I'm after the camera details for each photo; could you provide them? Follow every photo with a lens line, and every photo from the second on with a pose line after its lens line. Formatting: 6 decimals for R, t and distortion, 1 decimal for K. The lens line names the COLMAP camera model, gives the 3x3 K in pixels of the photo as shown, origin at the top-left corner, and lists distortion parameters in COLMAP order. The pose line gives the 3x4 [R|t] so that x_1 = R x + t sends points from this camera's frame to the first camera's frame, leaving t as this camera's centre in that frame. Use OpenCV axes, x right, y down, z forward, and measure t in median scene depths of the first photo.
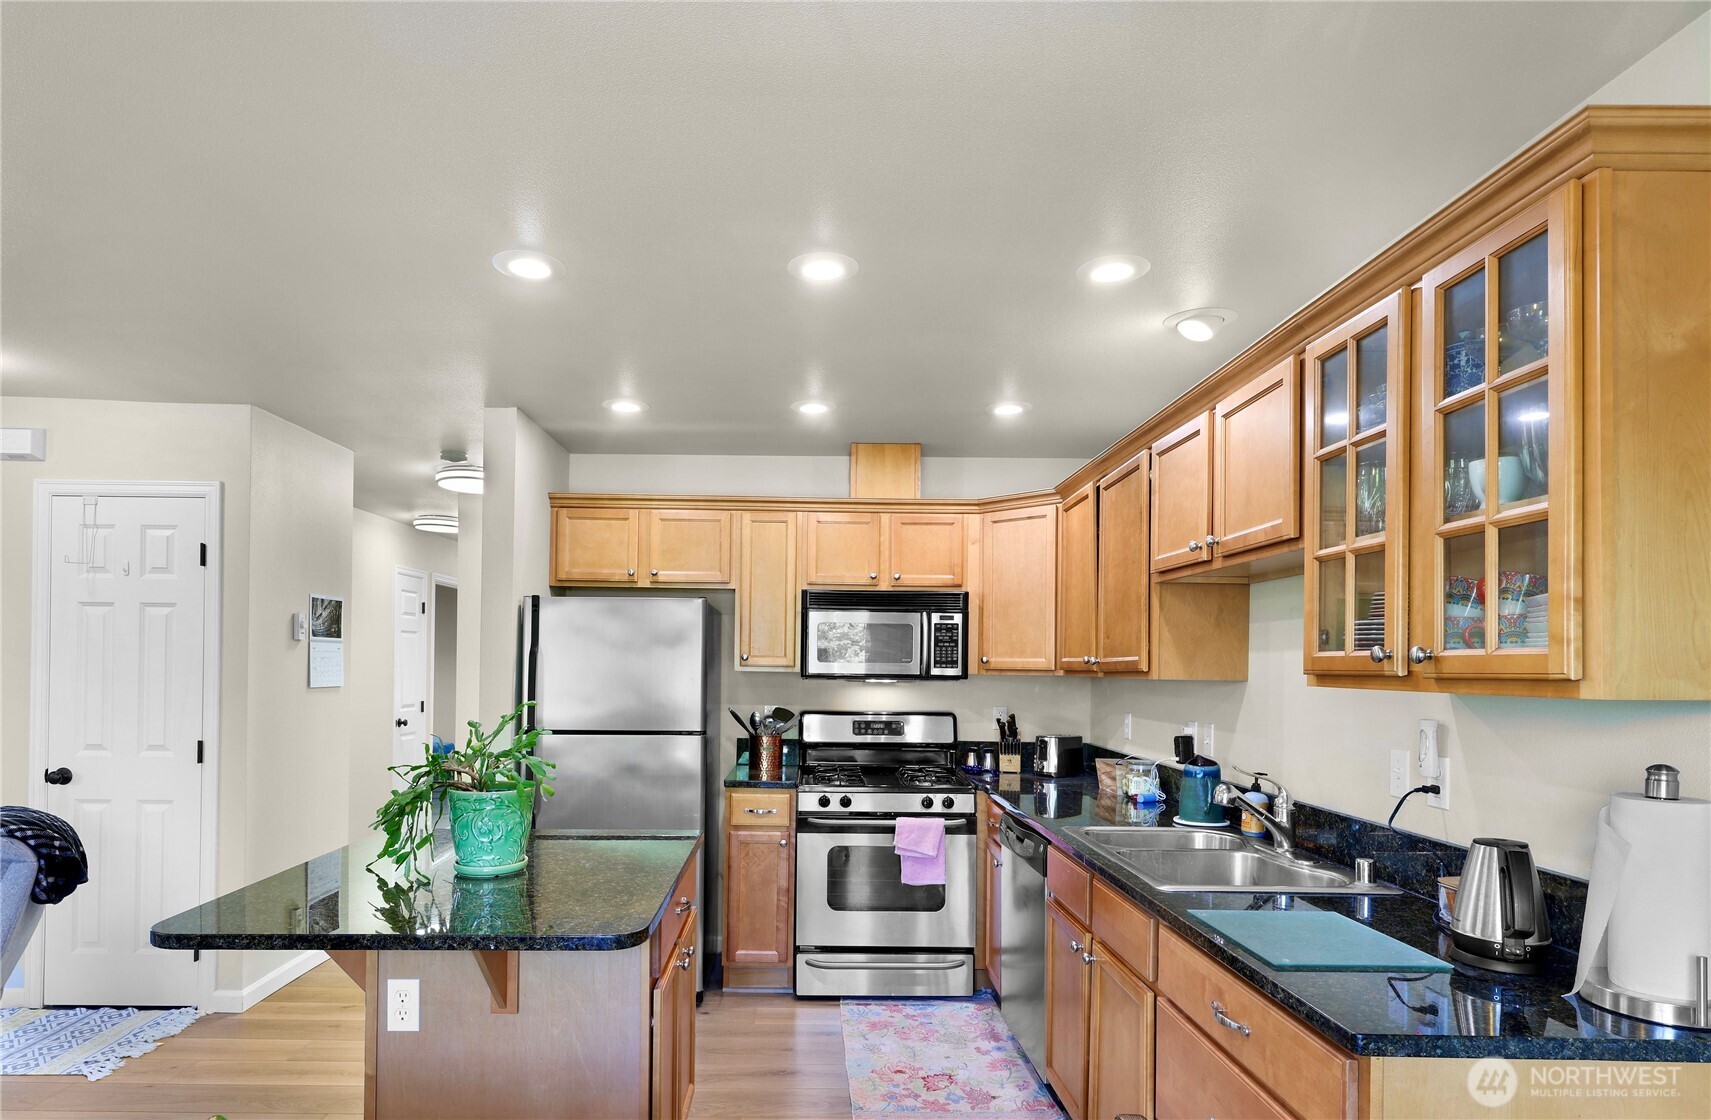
lens RADIAL K [[952.5, 0, 811.5], [0, 952.5, 657.6], [0, 0, 1]] dist [0.000172, 0.005996]
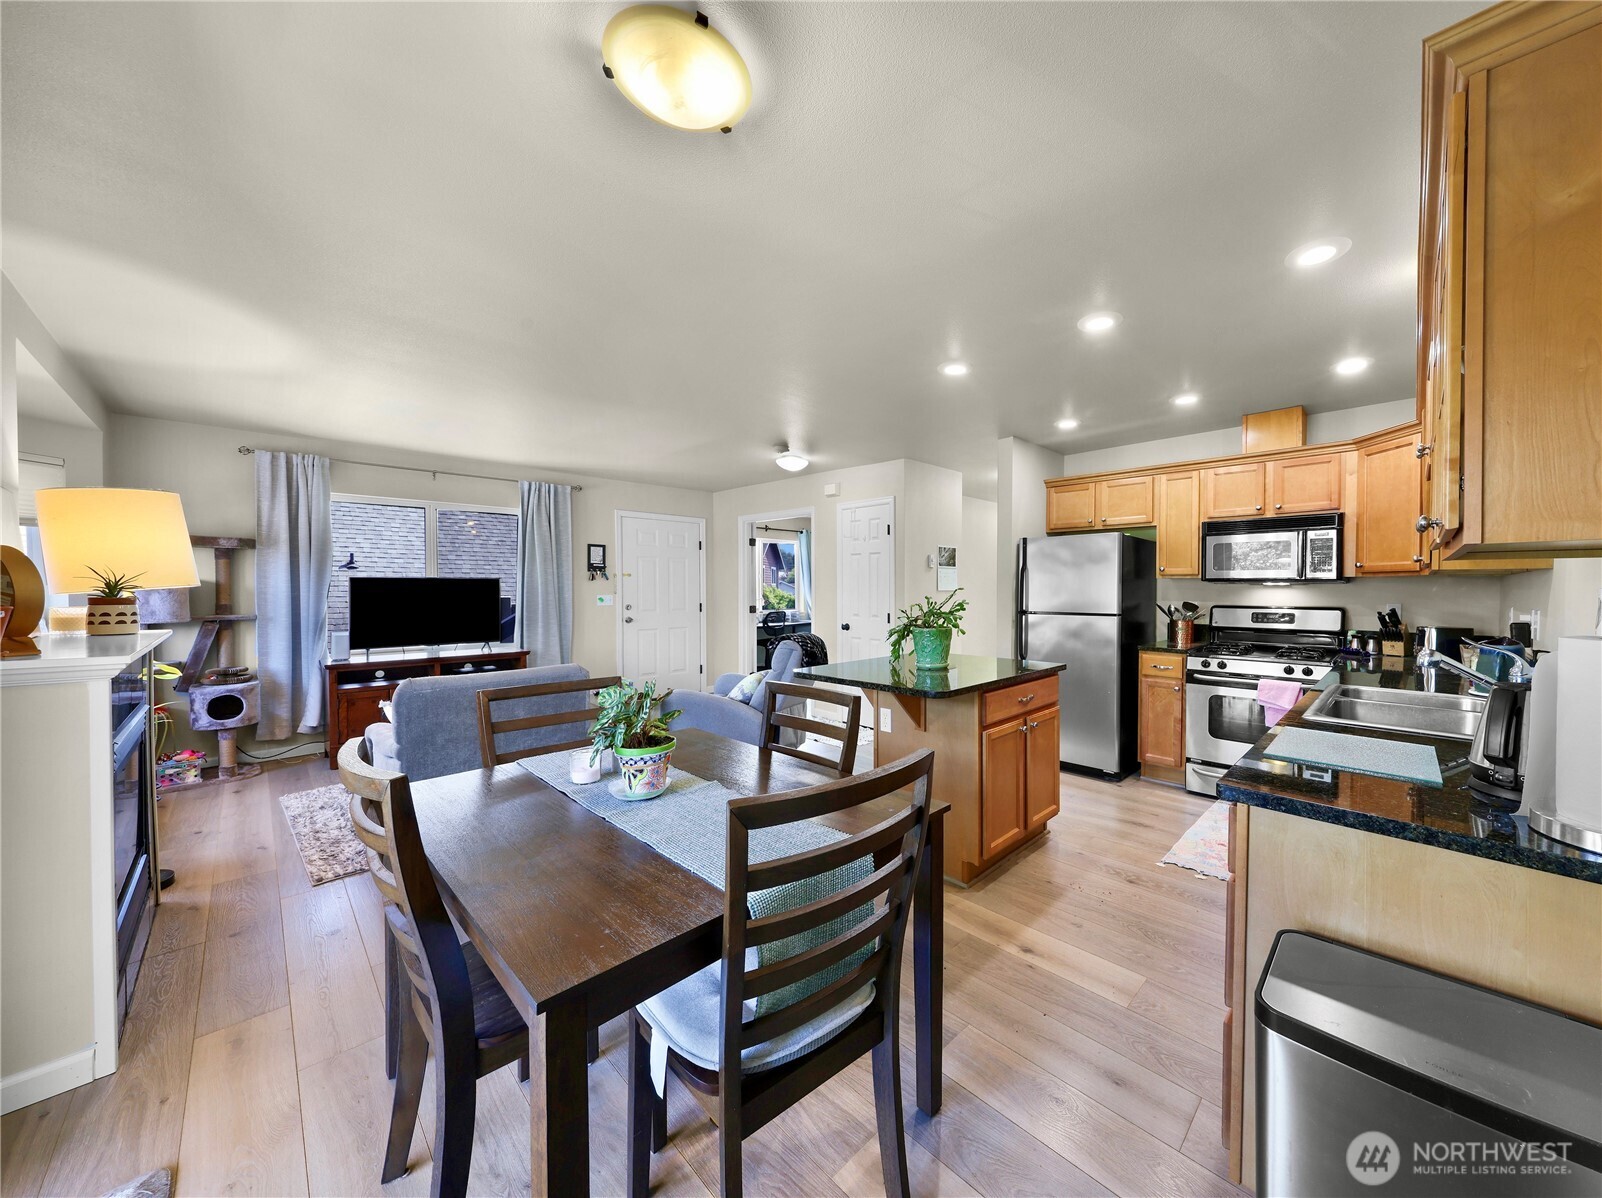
lens RADIAL K [[579.1, 0, 894.4], [0, 579.1, 597.8], [0, 0, 1]] dist [0.001655, -0.000415]
pose [[0.742653, 0.001200, -0.669676, 0.271445], [0.011703, 0.999822, 0.014770, 0.030975], [0.669575, -0.018806, 0.742507, 0.008666]]
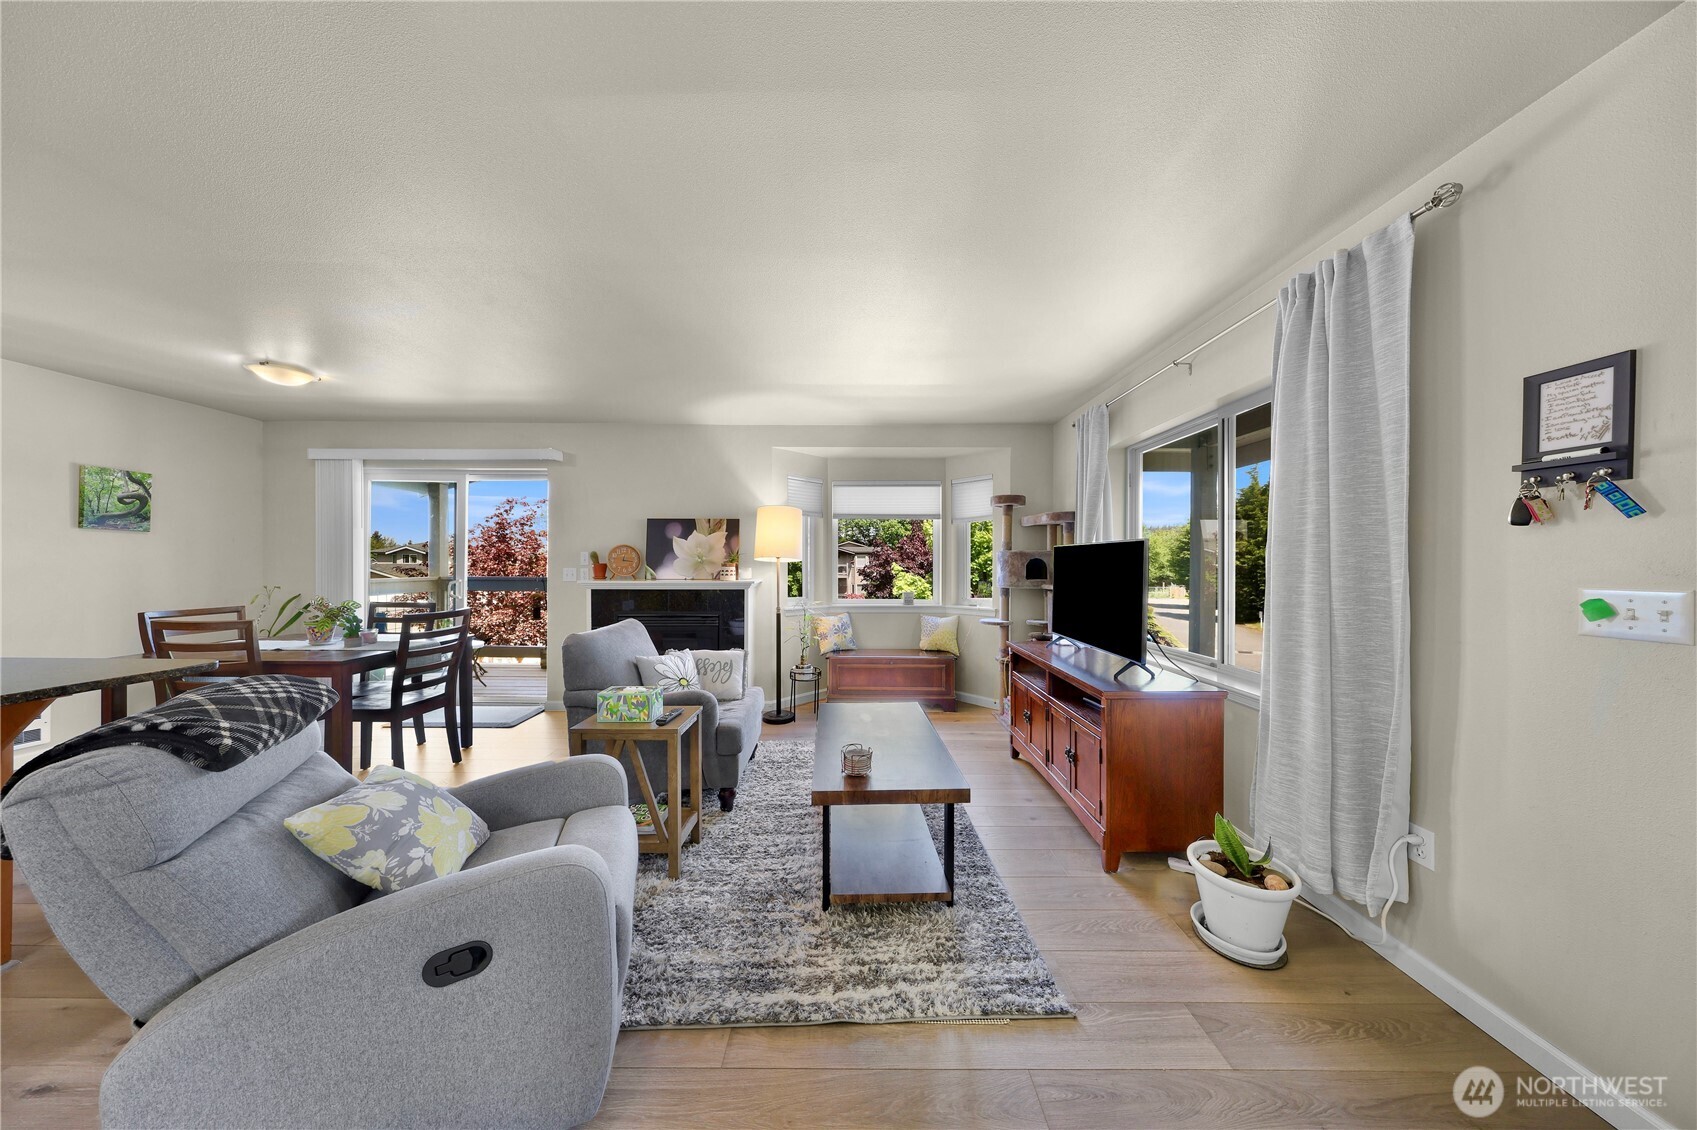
lens RADIAL K [[494.6, 0, 848.1], [0, 494.6, 564.4], [0, 0, 1]] dist [0.000832, 0.000057]
pose [[-0.999861, -0.016256, 0.003672, -0.943661], [-0.016264, 0.999865, -0.002118, 0.031102], [-0.003637, -0.002178, -0.999991, 0.954898]]
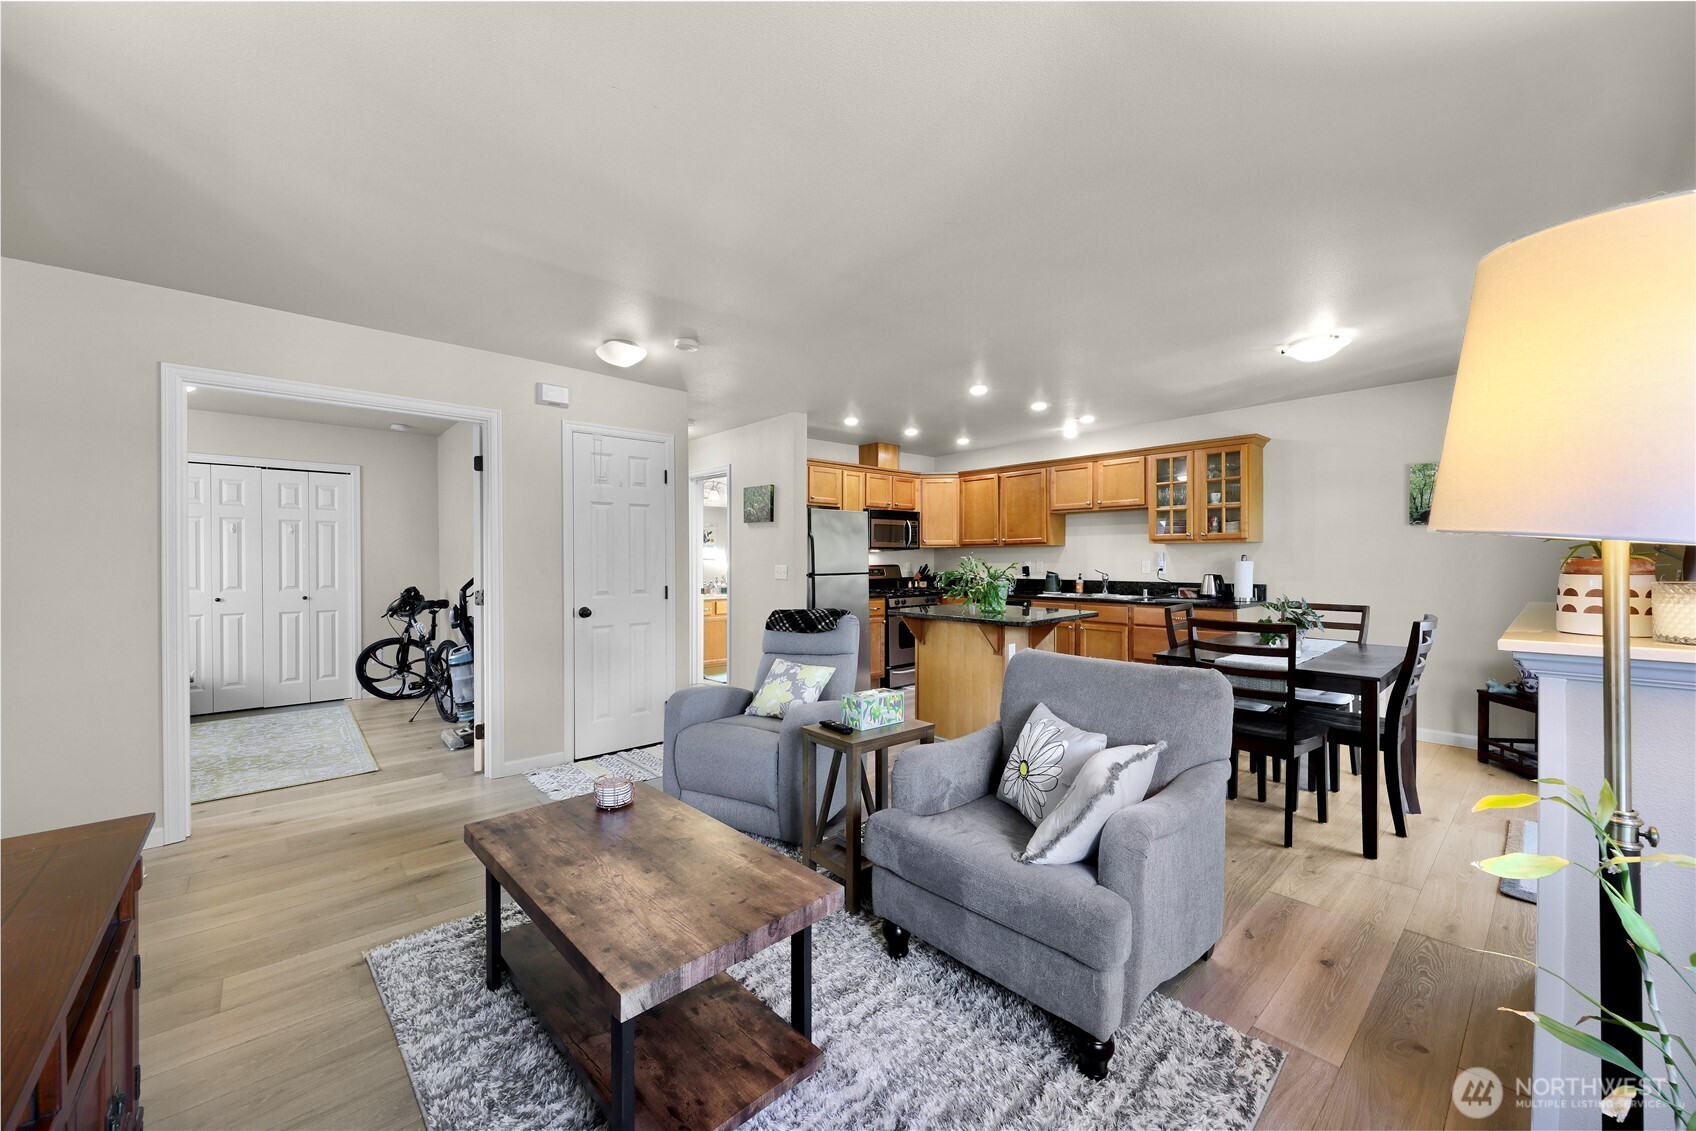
lens RADIAL K [[645.3, 0, 845.2], [0, 645.3, 564.5], [0, 0, 1]] dist [0.004335, 0.000010]
pose [[0.746738, -0.022029, 0.664754, -1.166359], [0.008028, 0.999677, 0.024110, 0.023114], [-0.665070, -0.012668, 0.746673, -0.074187]]
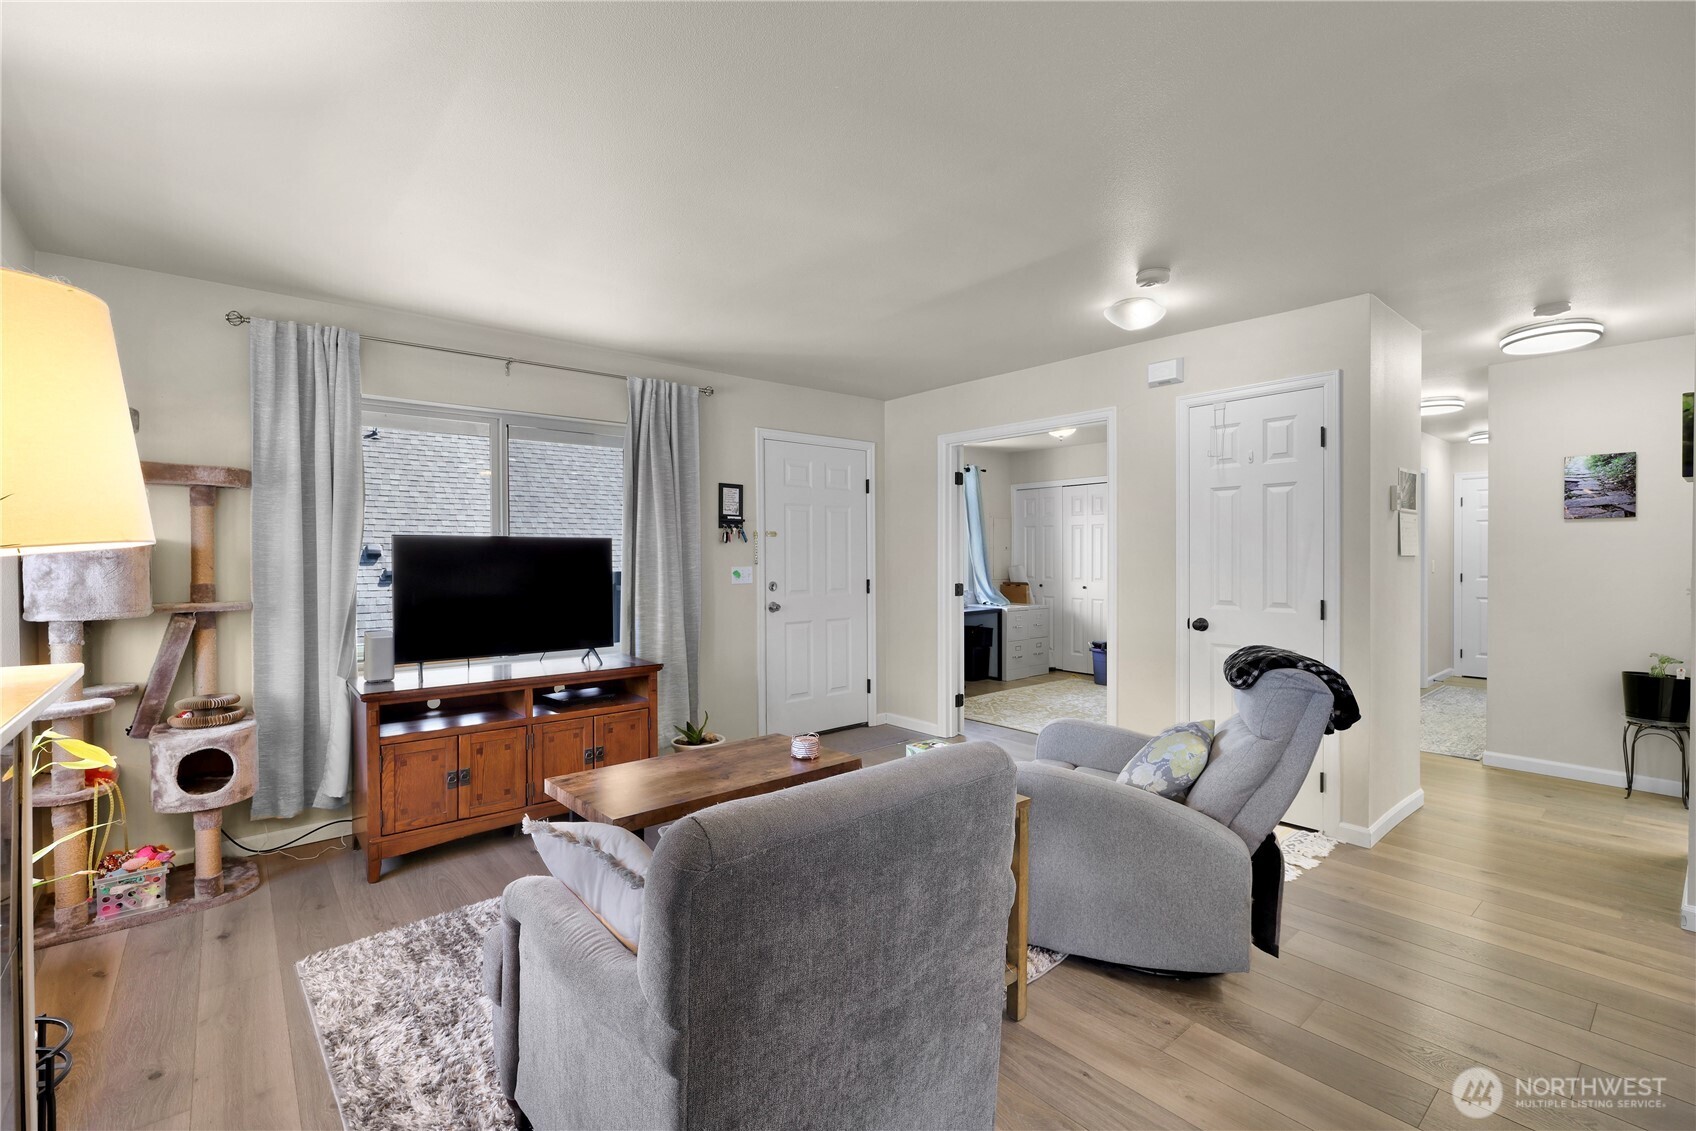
lens RADIAL K [[740.6, 0, 842.3], [0, 740.6, 563.6], [0, 0, 1]] dist [0.004444, -0.001342]
pose [[0.640992, -0.007791, -0.767508, -0.326966], [0.016511, 0.999857, 0.003640, 0.030575], [0.767370, -0.015006, 0.641029, -0.009804]]
